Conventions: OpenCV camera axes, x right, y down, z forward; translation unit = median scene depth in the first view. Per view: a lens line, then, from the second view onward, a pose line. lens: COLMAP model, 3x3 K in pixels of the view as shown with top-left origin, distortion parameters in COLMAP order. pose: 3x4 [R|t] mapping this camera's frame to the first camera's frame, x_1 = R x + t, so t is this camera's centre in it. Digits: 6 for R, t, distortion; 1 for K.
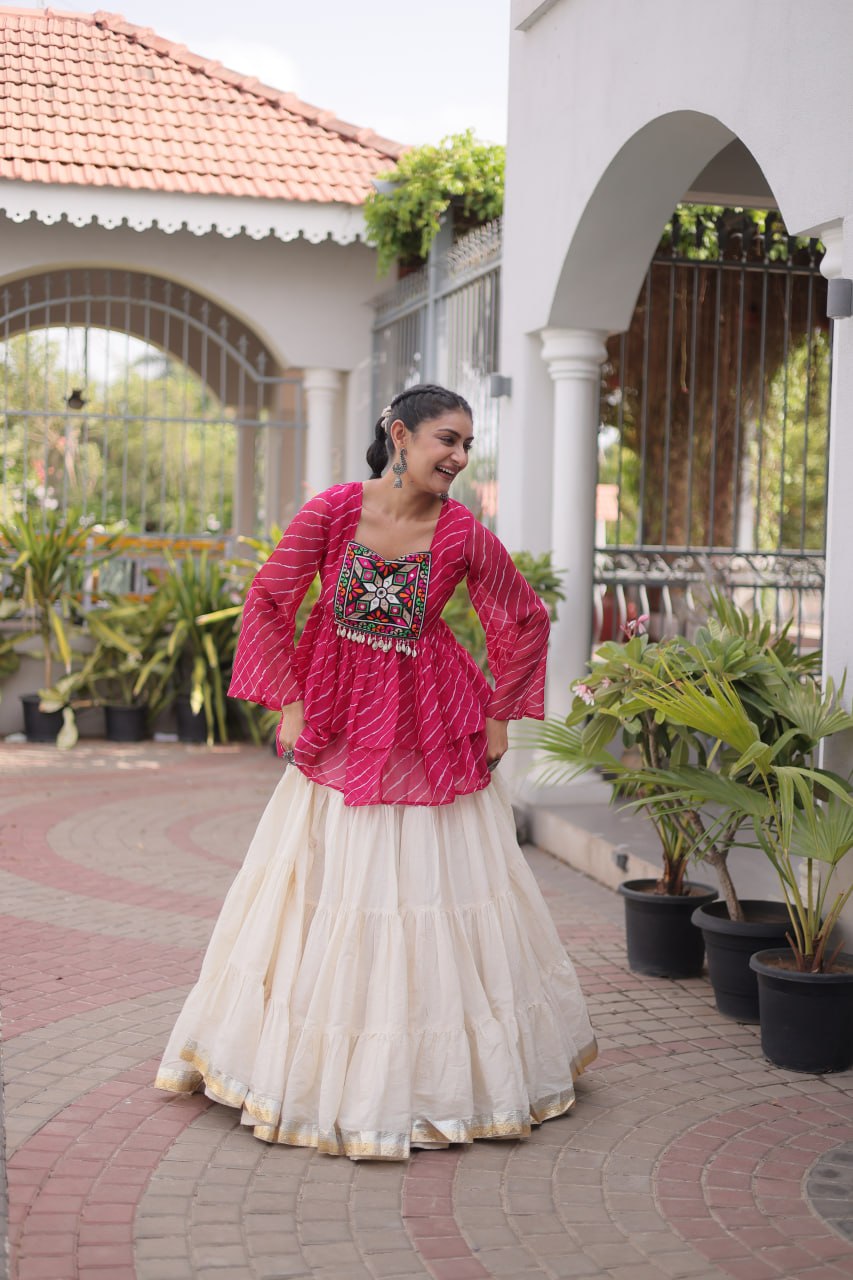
lens RADIAL K [[1814.1, 0, 435.0], [0, 1814.1, 638.6], [0, 0, 1]] dist [-0.004505, 0.002012]
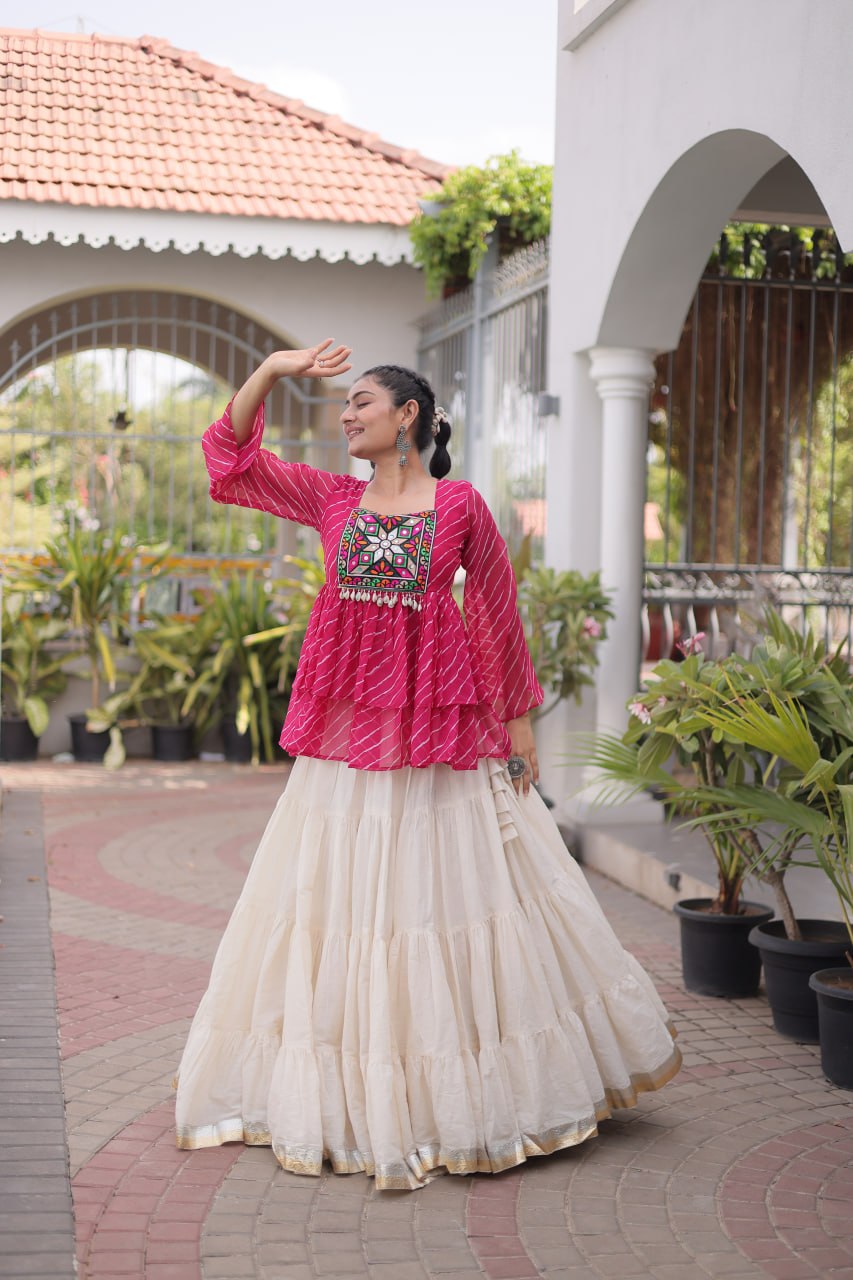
lens RADIAL K [[1814.1, 0, 435.0], [0, 1814.1, 638.6], [0, 0, 1]] dist [-0.004505, 0.002012]
pose [[0.999787, -0.002175, -0.020542, -0.005182], [0.001953, 0.999940, -0.010820, 0.000232], [0.020564, 0.010777, 0.999730, -0.000600]]
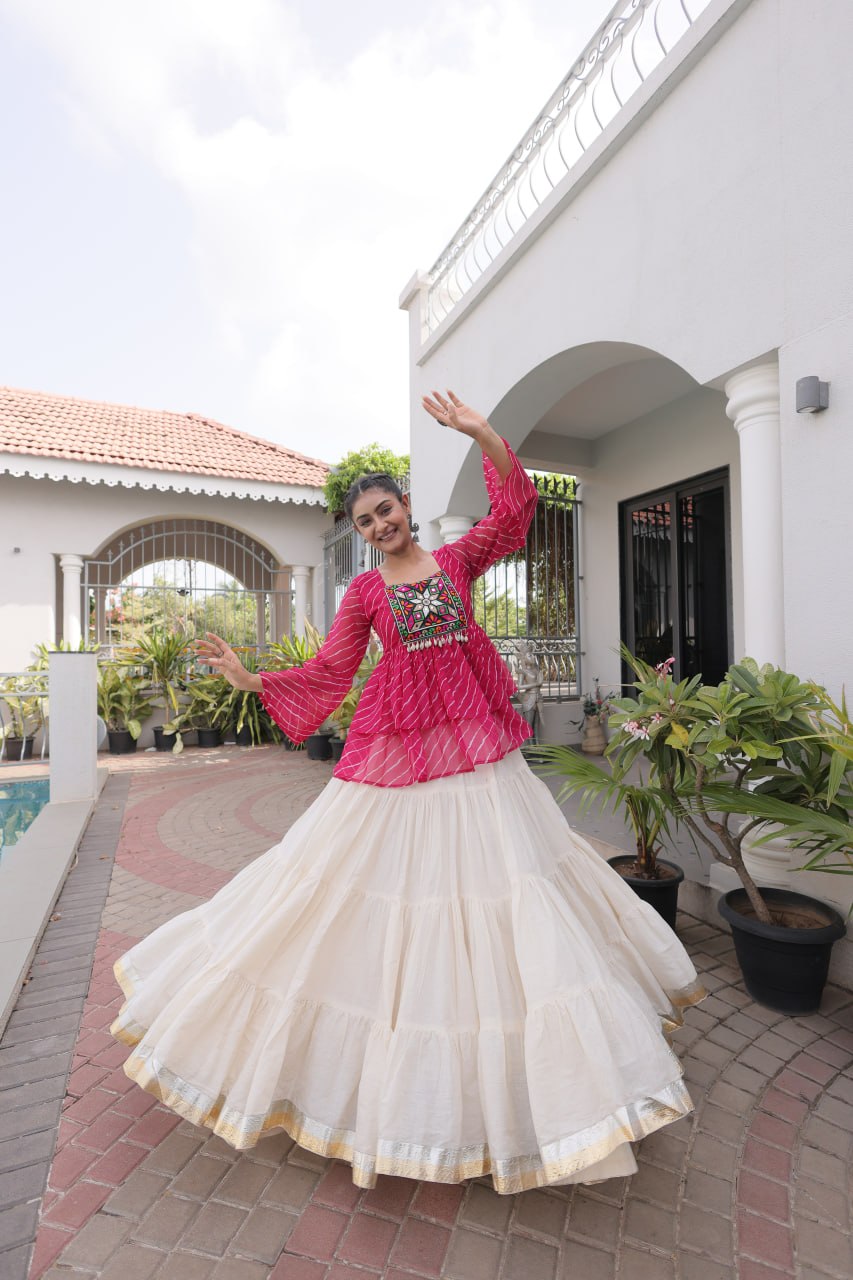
lens RADIAL K [[588.4, 0, 434.6], [0, 588.4, 641.0], [0, 0, 1]] dist [-0.000579, 0.001544]
pose [[0.979665, -0.035669, 0.197447, -0.056018], [0.050353, 0.996285, -0.069858, -0.002569], [-0.194221, 0.078380, 0.977821, 0.338284]]
